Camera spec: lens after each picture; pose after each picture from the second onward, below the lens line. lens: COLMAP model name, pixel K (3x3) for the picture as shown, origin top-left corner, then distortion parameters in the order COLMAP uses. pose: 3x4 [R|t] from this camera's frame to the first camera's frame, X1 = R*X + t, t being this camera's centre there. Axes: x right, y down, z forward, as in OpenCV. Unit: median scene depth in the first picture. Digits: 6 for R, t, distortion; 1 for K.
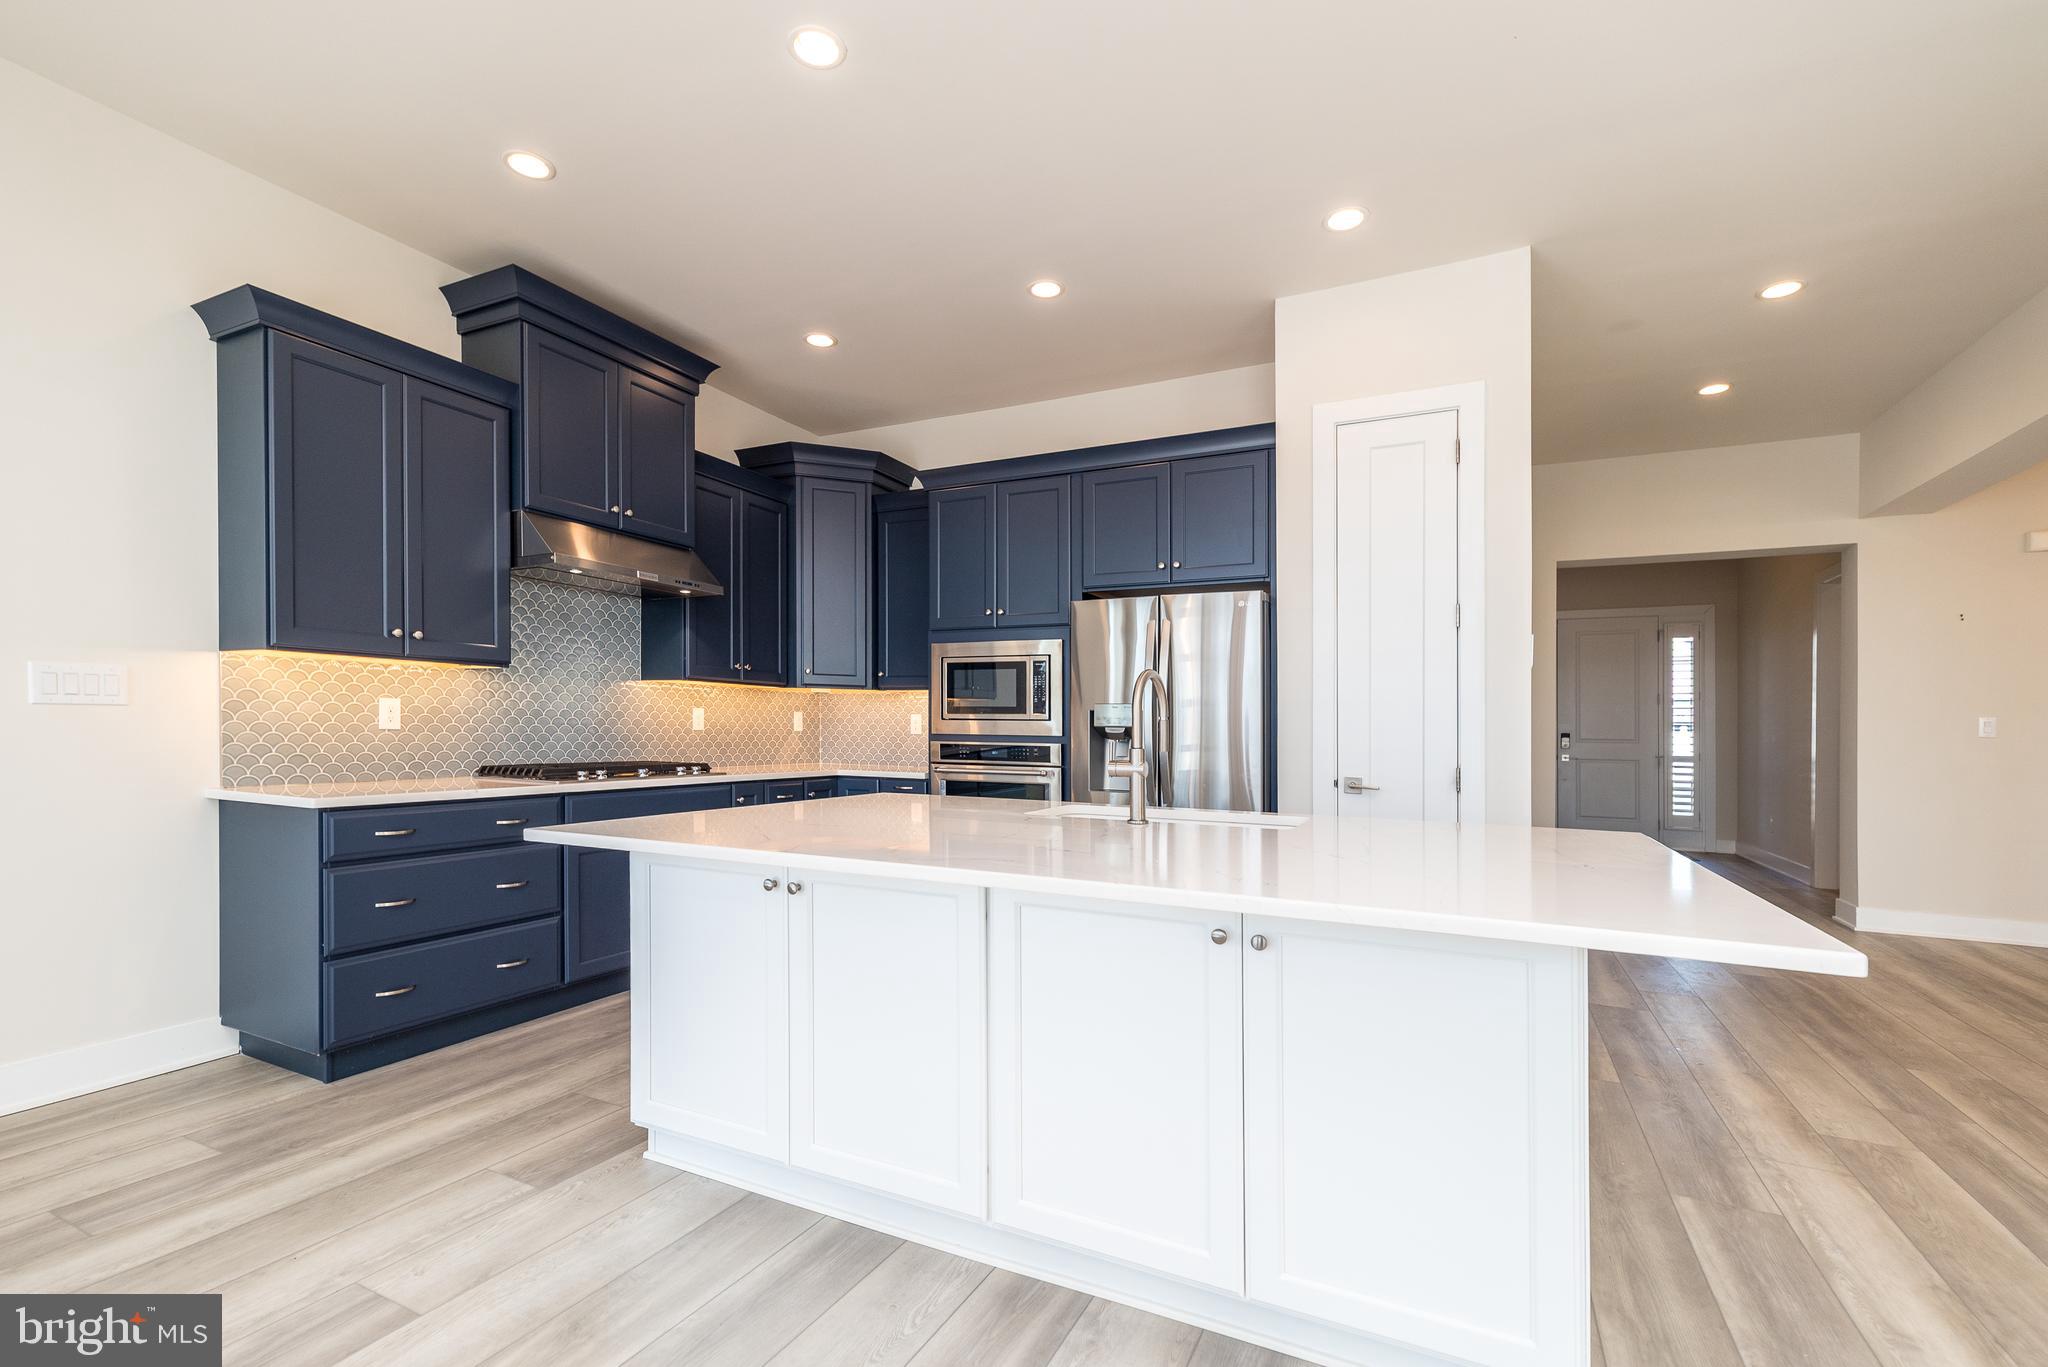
lens RADIAL K [[905.4, 0, 1013.9], [0, 905.4, 742.6], [0, 0, 1]] dist [0.007612, 0.000405]
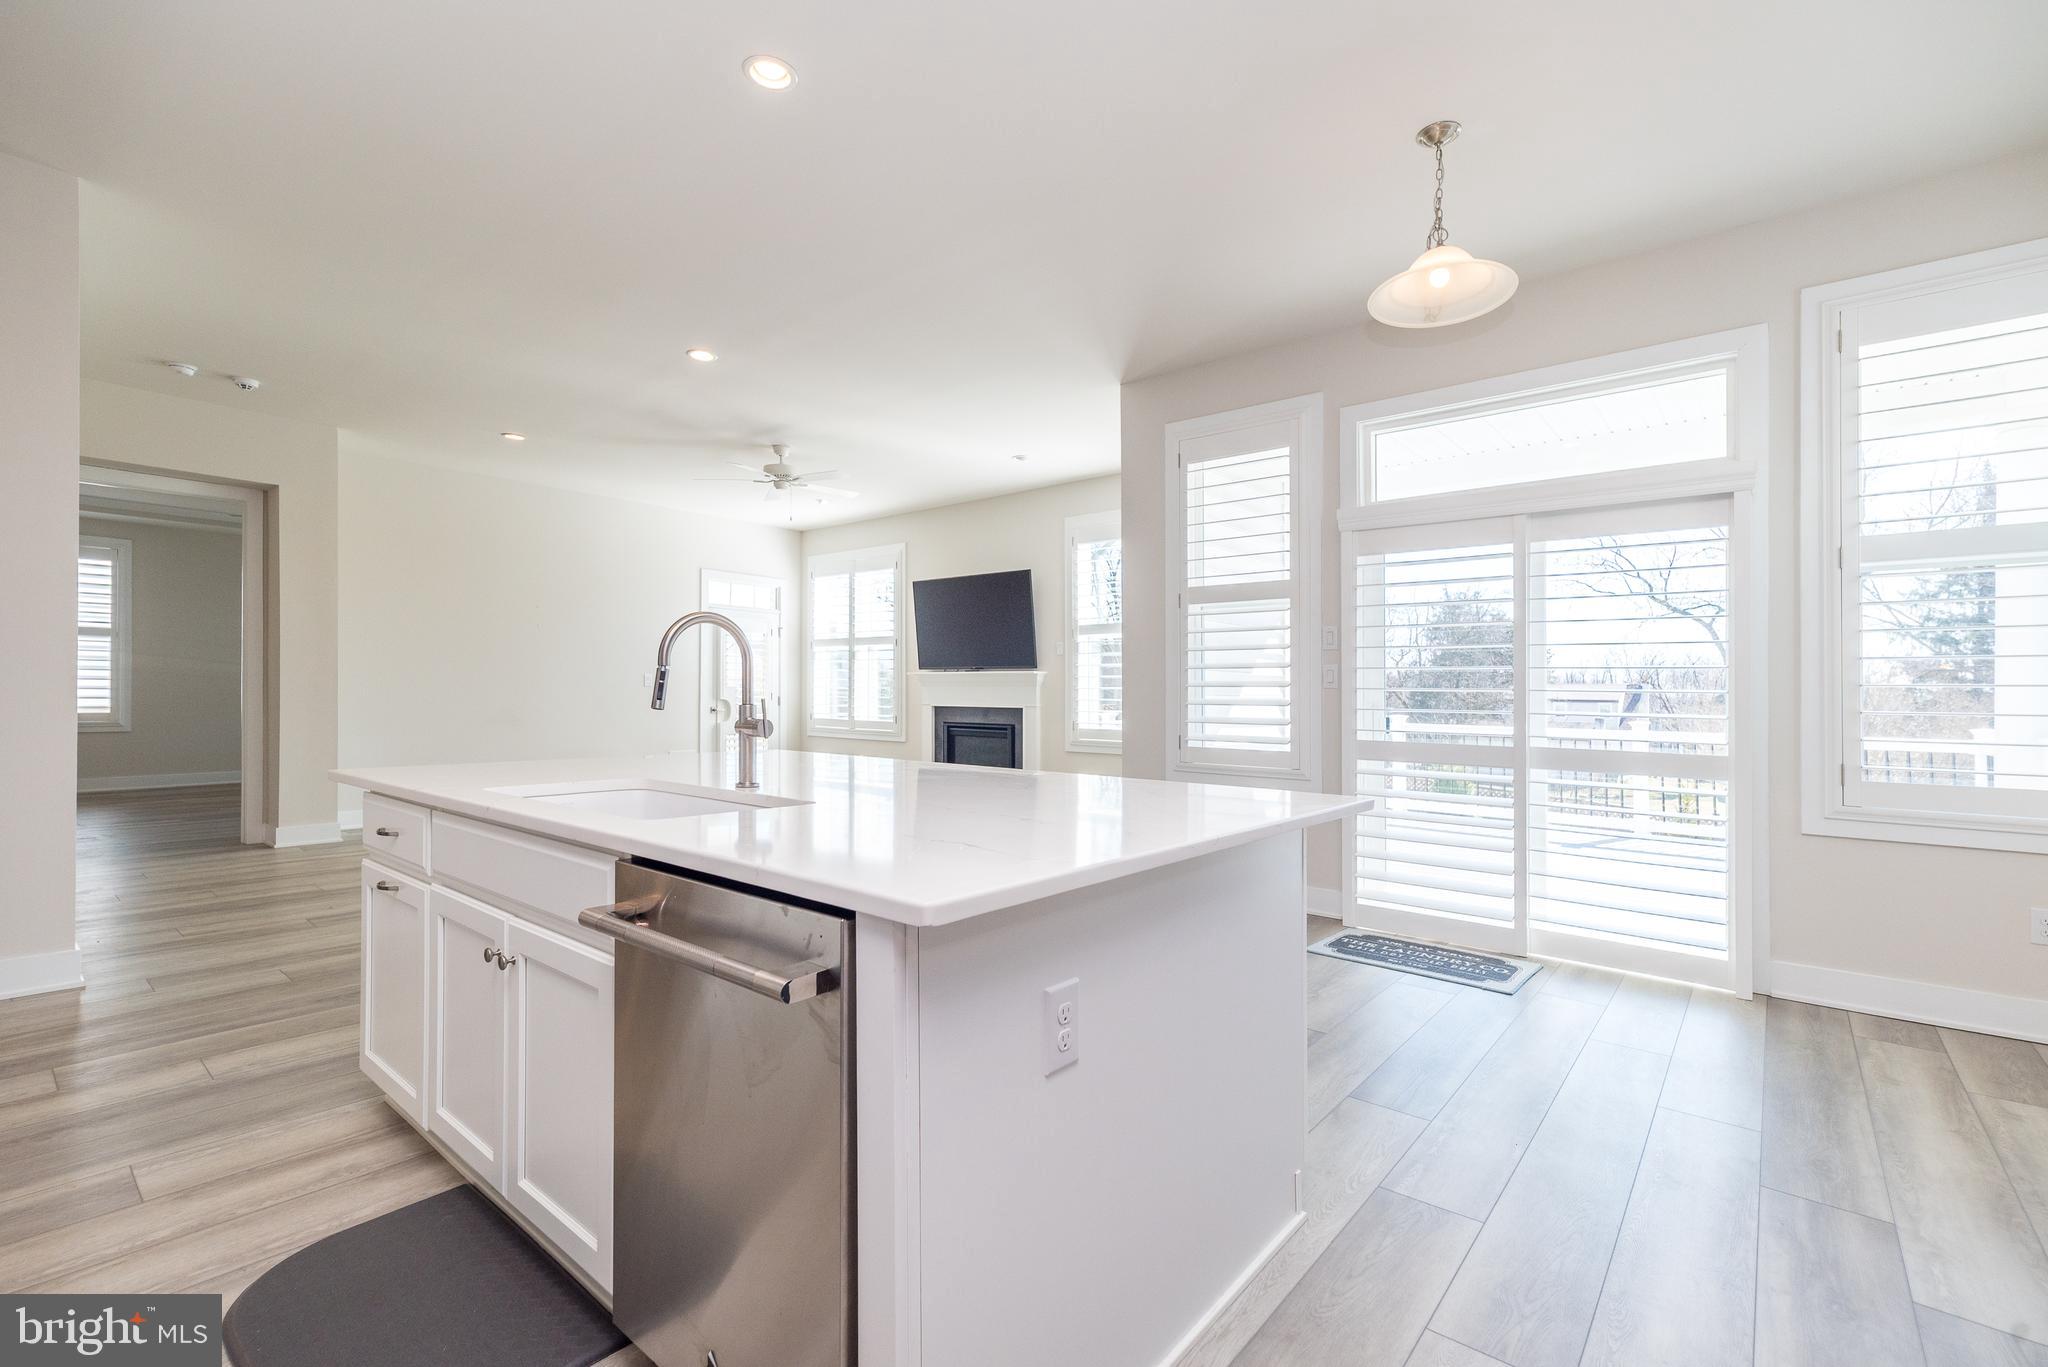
lens RADIAL K [[892.9, 0, 1022.0], [0, 892.9, 703.3], [0, 0, 1]] dist [0.001251, 0.000189]
pose [[-0.972223, -0.026268, 0.232576, -0.193067], [-0.020811, 0.999448, 0.025885, -0.014411], [-0.233128, 0.020326, -0.972234, 1.055240]]
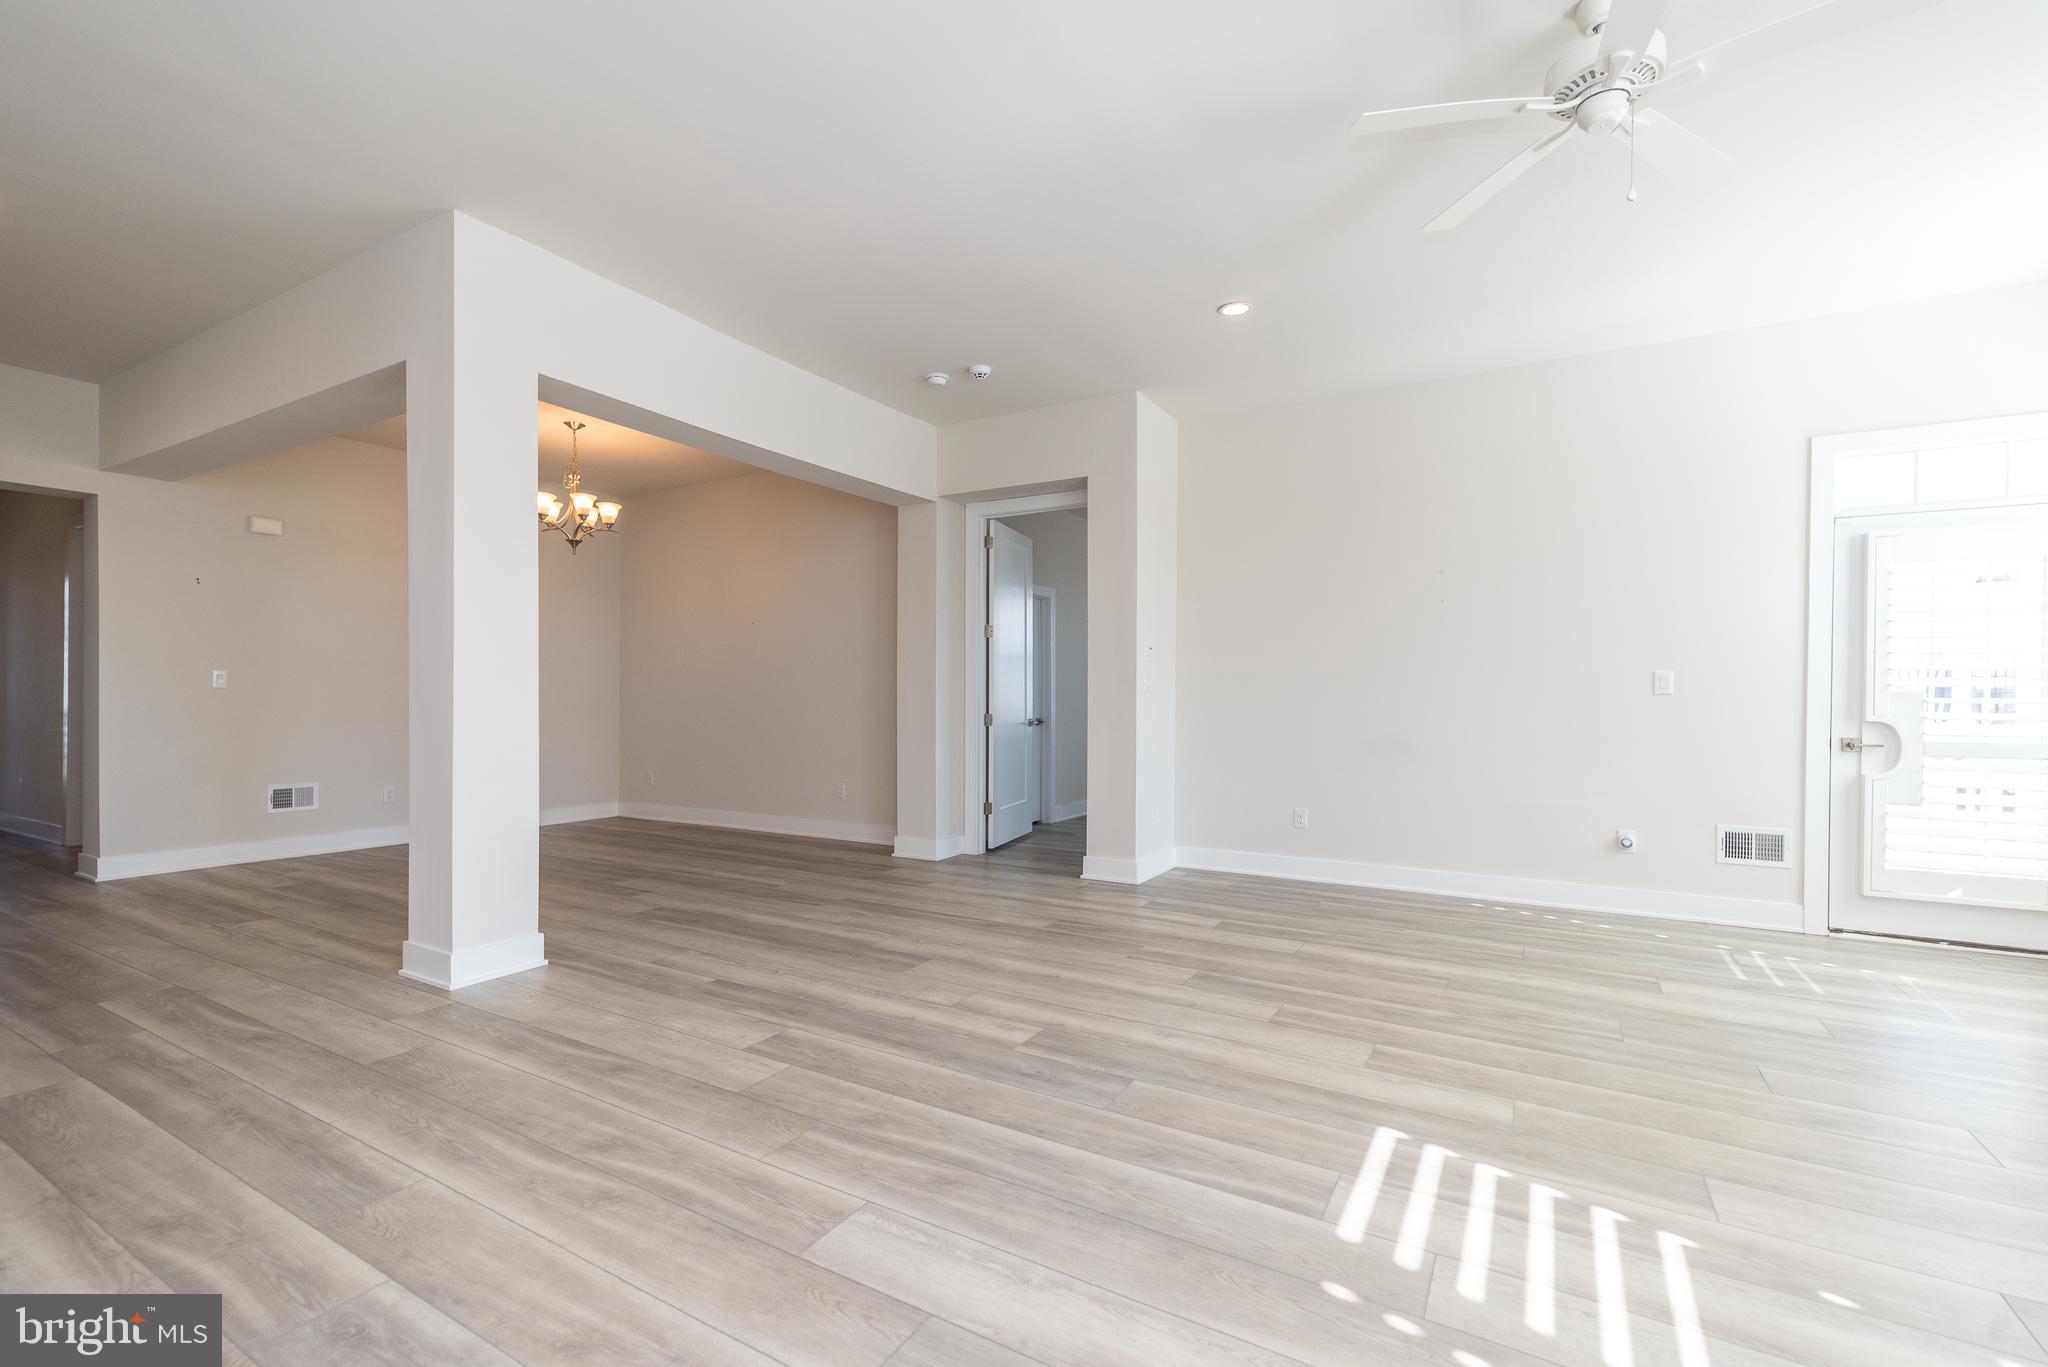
lens RADIAL K [[886.9, 0, 1021.9], [0, 886.9, 700.6], [0, 0, 1]] dist [0.007223, 0.000175]
pose [[0.067945, -0.020589, 0.997477, 0.015761], [0.010384, 0.999747, 0.019928, -0.002379], [-0.997635, 0.009004, 0.068141, -0.098723]]
